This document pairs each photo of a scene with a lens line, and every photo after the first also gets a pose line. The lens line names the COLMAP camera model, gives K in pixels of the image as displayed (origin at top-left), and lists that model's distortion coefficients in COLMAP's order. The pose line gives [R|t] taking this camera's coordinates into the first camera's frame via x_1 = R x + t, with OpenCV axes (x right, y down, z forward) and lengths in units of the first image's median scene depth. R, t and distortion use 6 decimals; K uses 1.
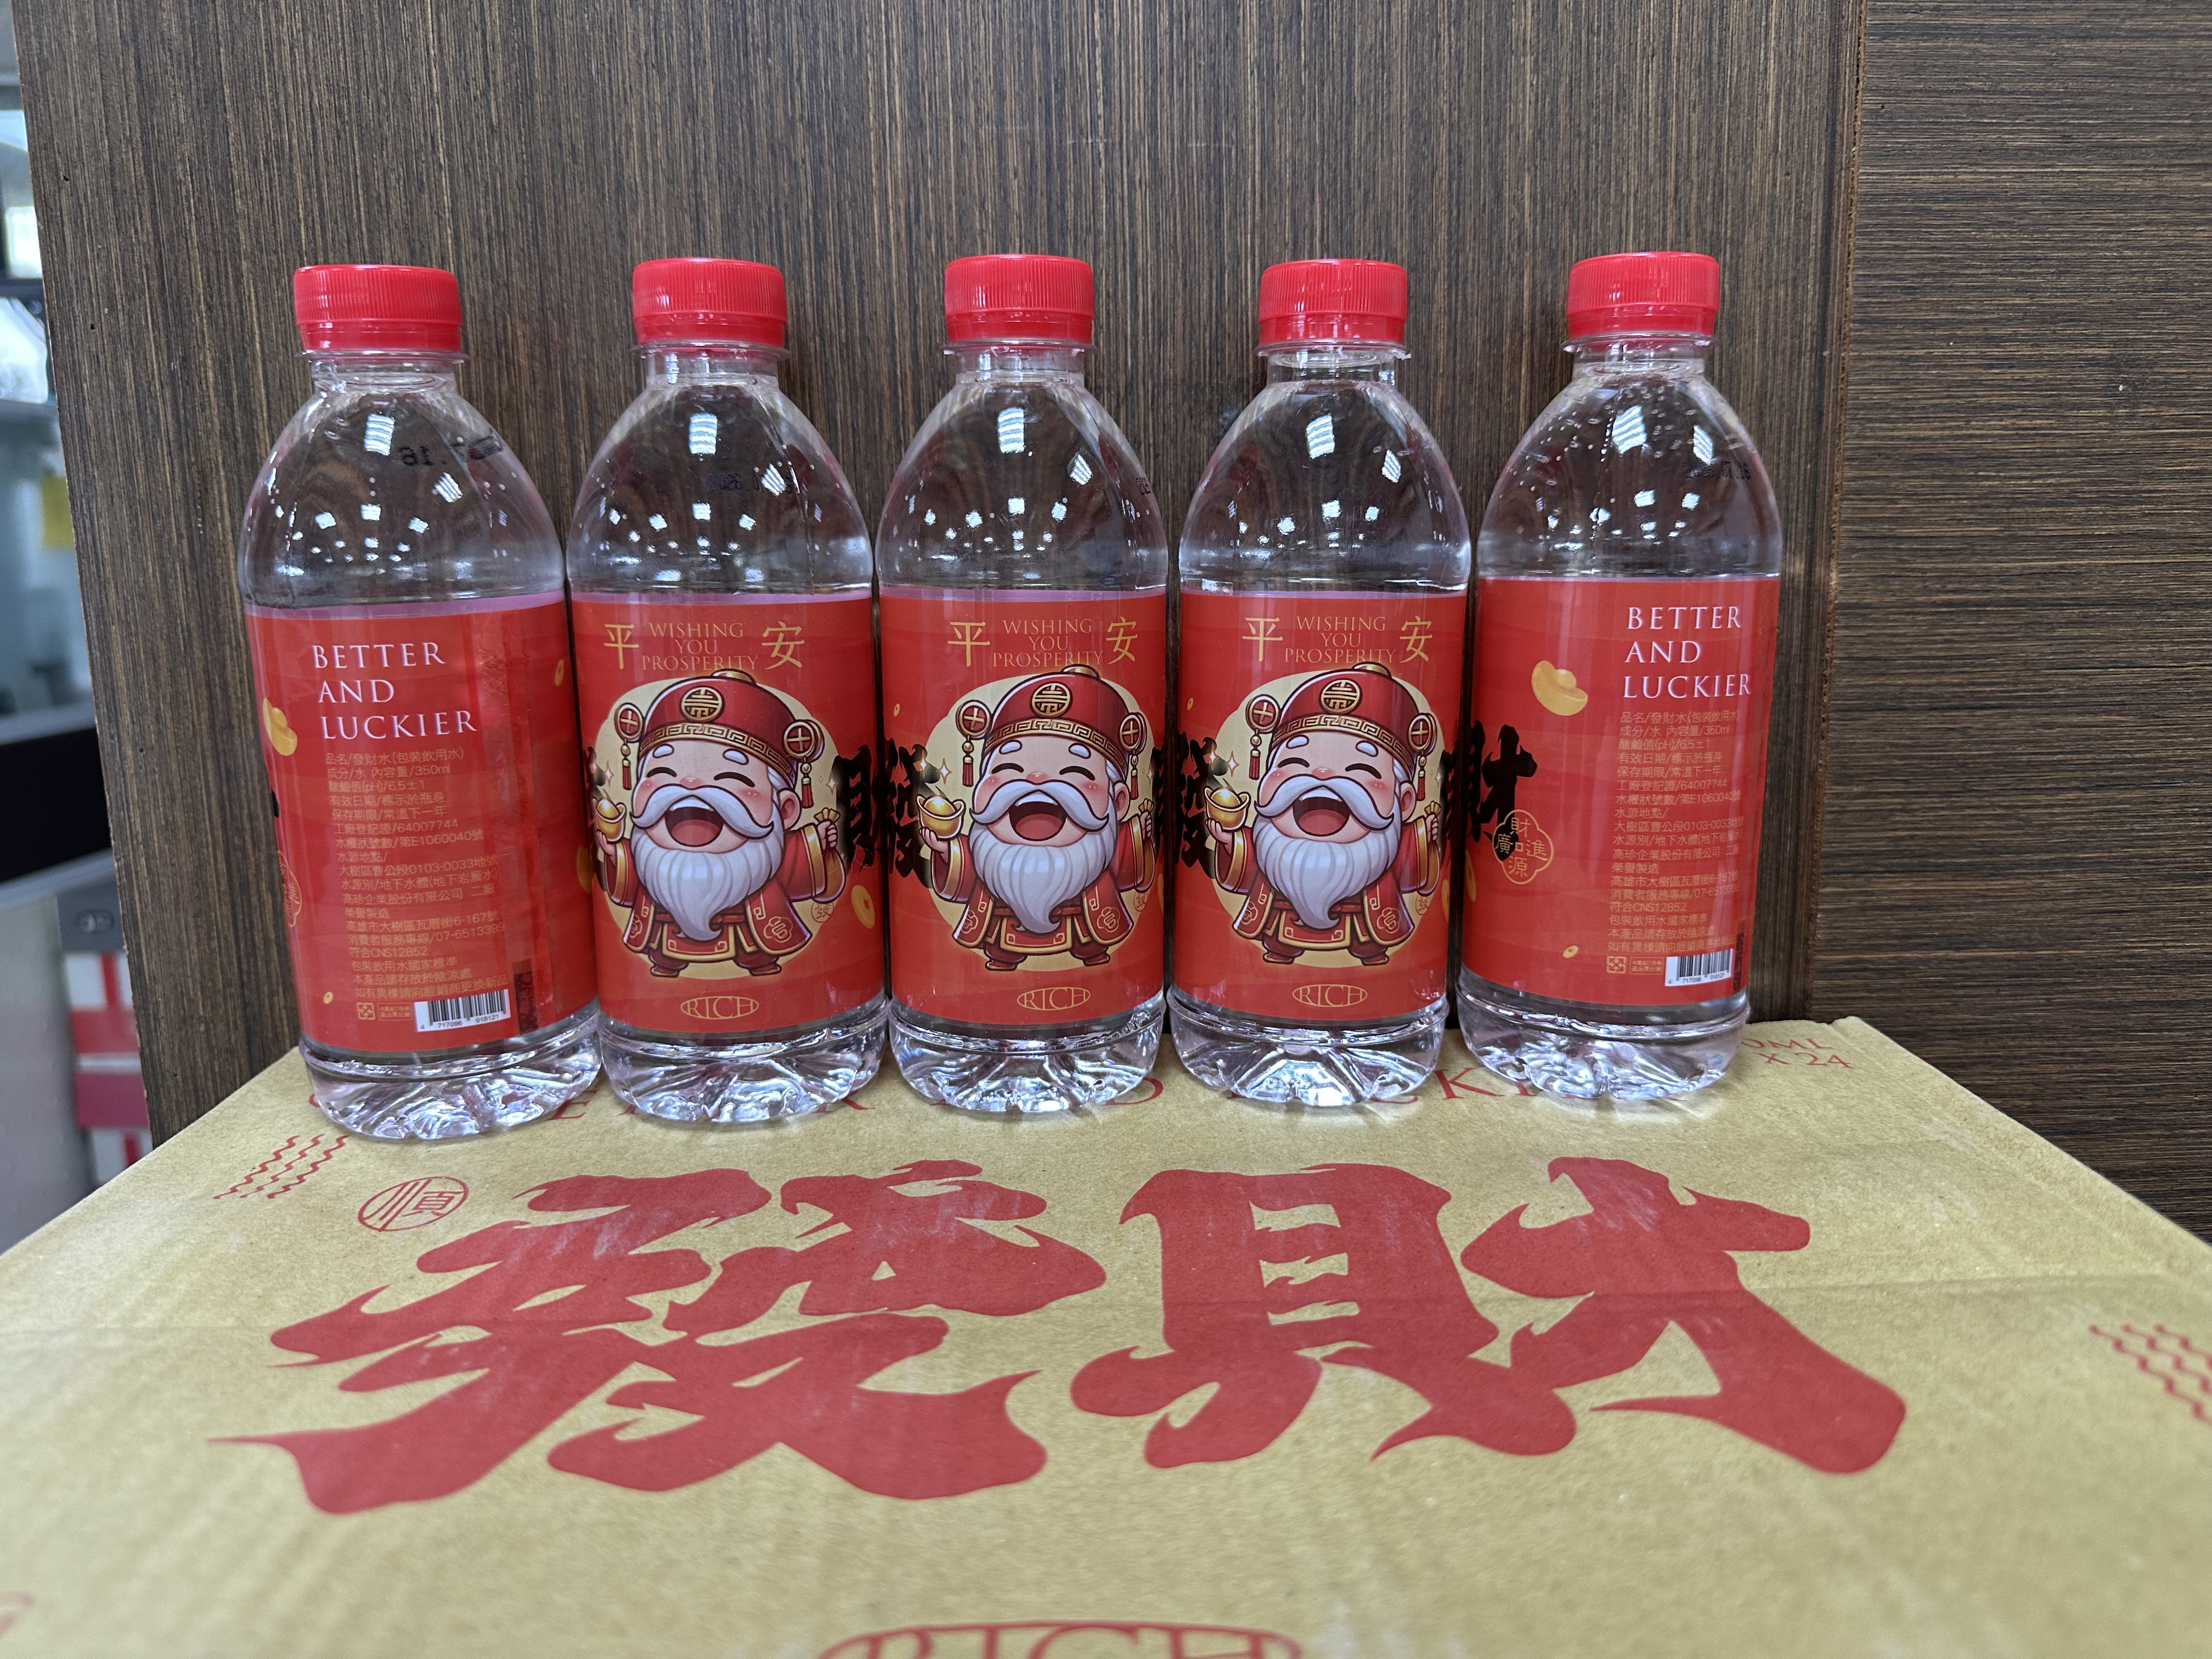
lens RADIAL K [[1579.0, 0, 1137.6], [0, 1579.0, 836.1], [0, 0, 1]] dist [-0.030426, 0.001844]
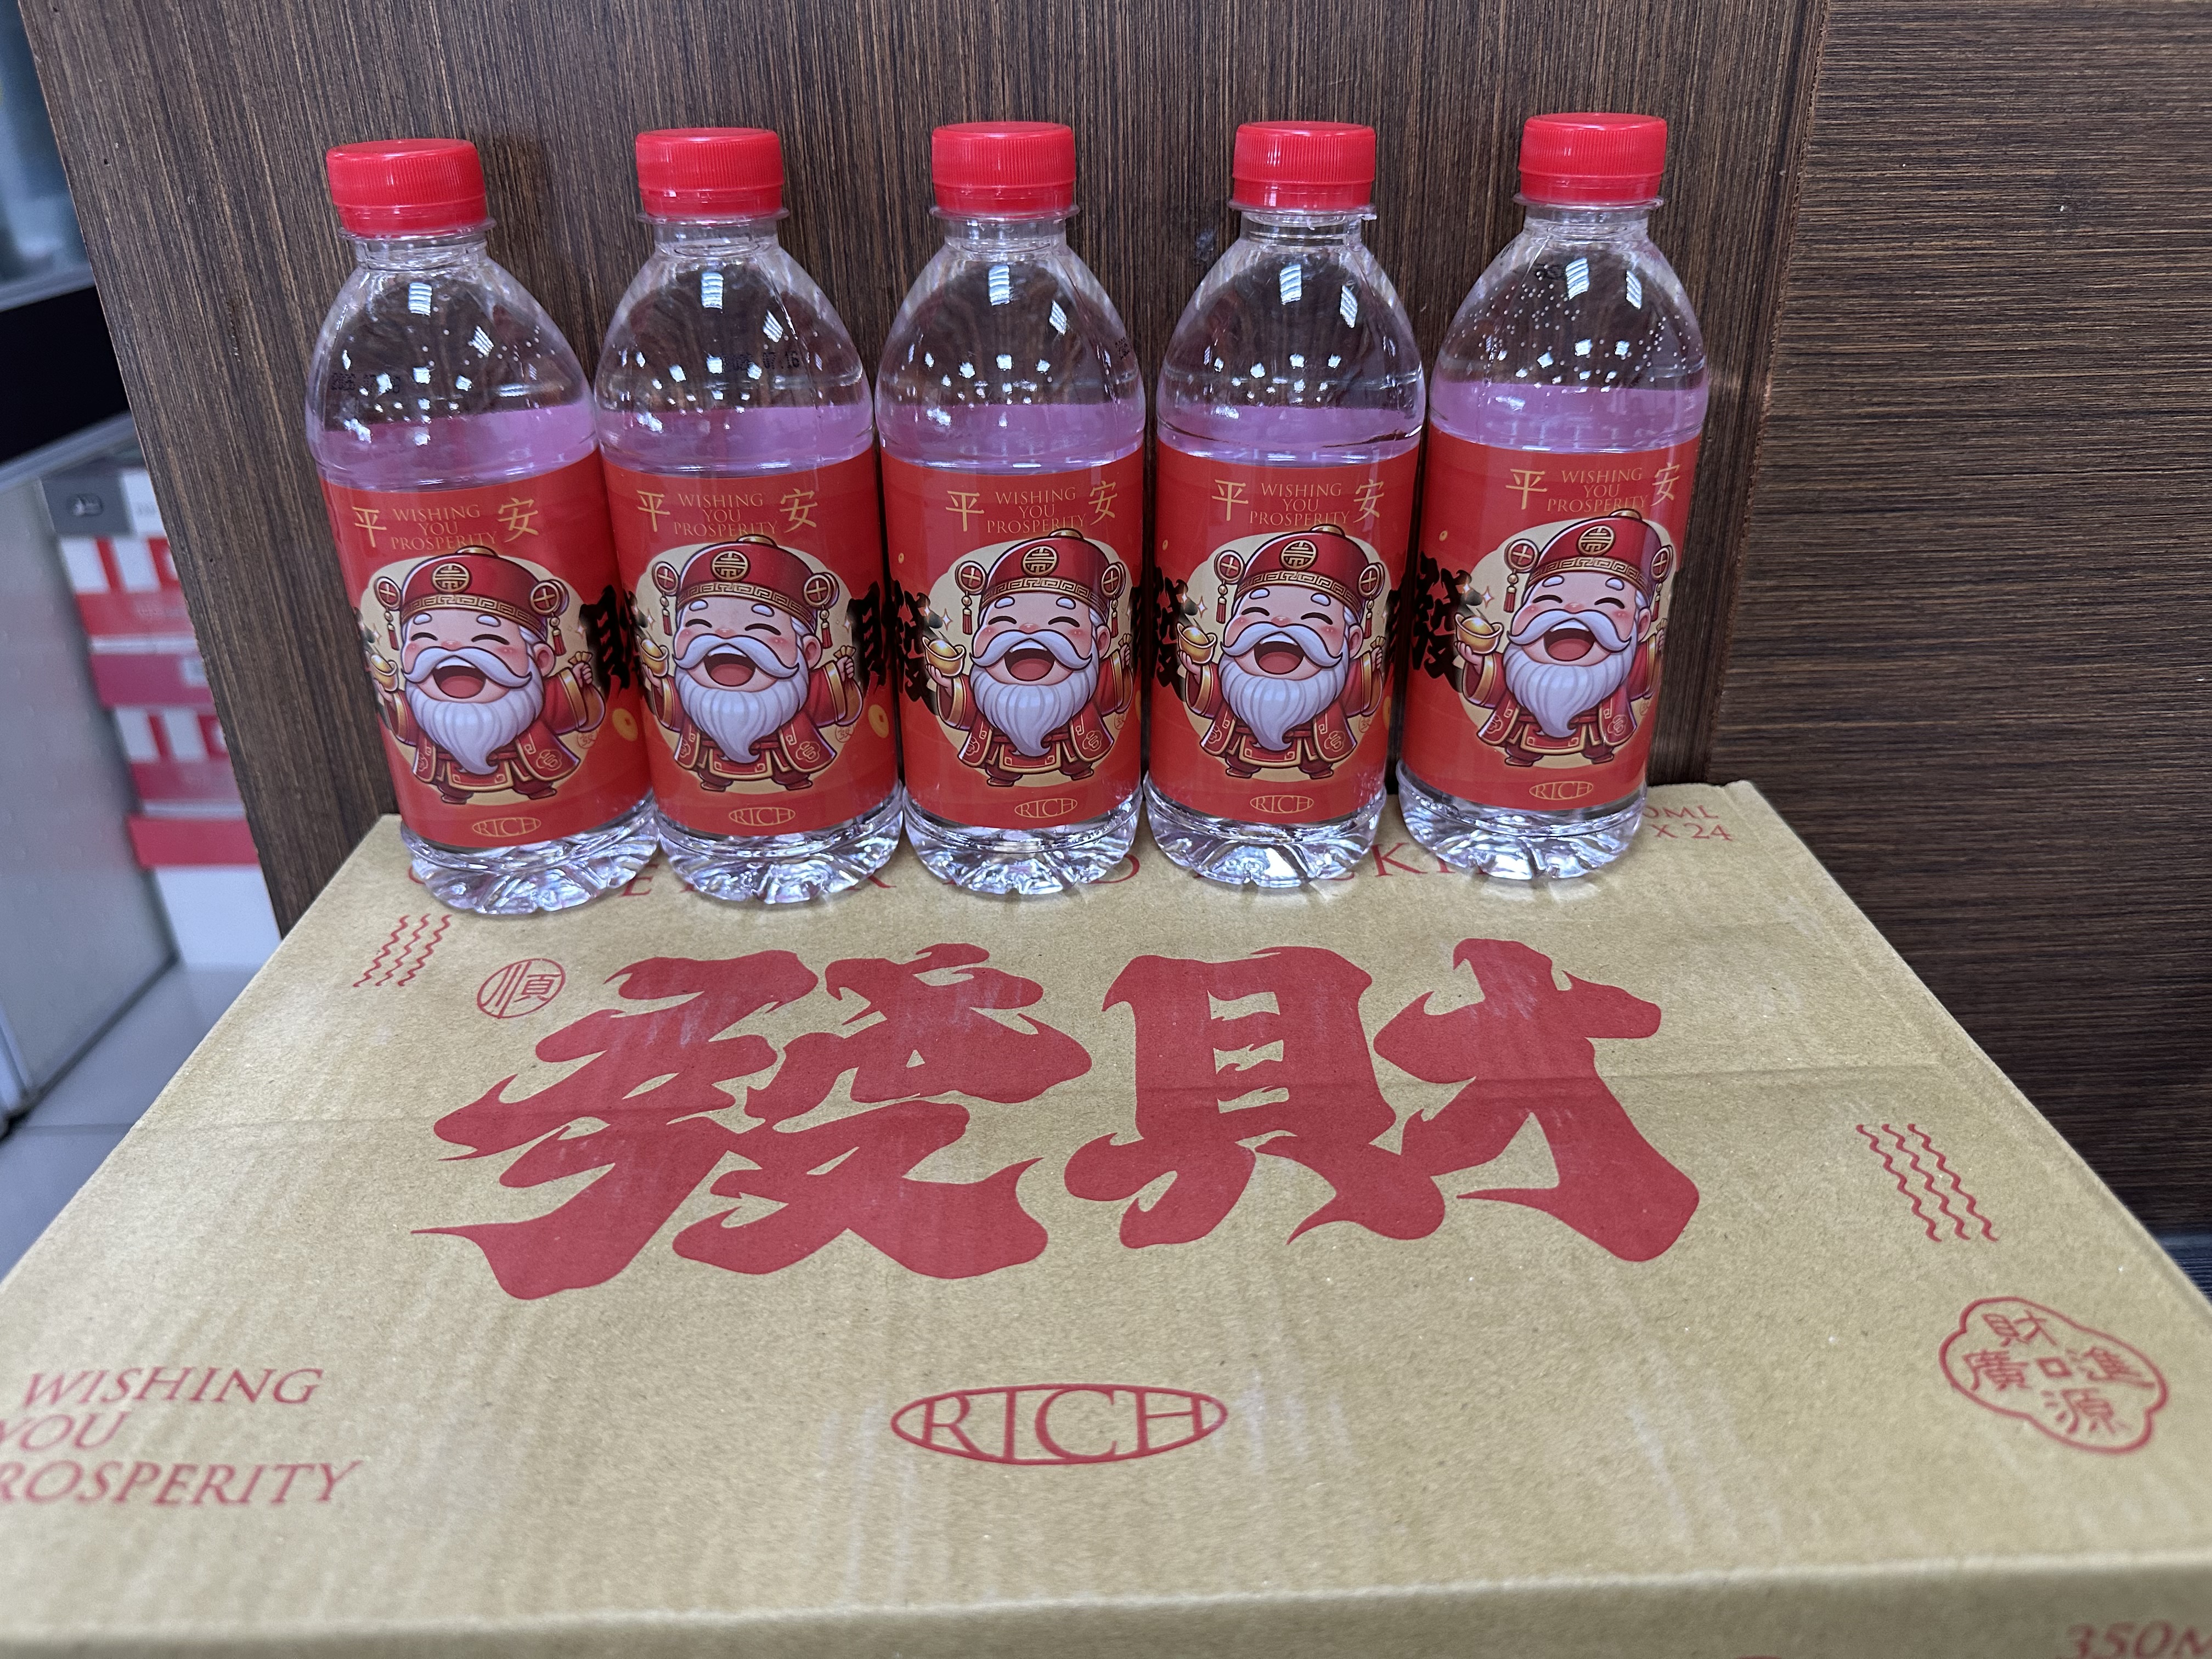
lens RADIAL K [[1579.0, 0, 1137.6], [0, 1579.0, 836.1], [0, 0, 1]] dist [-0.030426, 0.001844]
pose [[0.999964, 0.000545, 0.008456, 0.004730], [-0.002915, 0.959147, 0.282894, -0.194114], [-0.007956, -0.282908, 0.959114, -0.122372]]
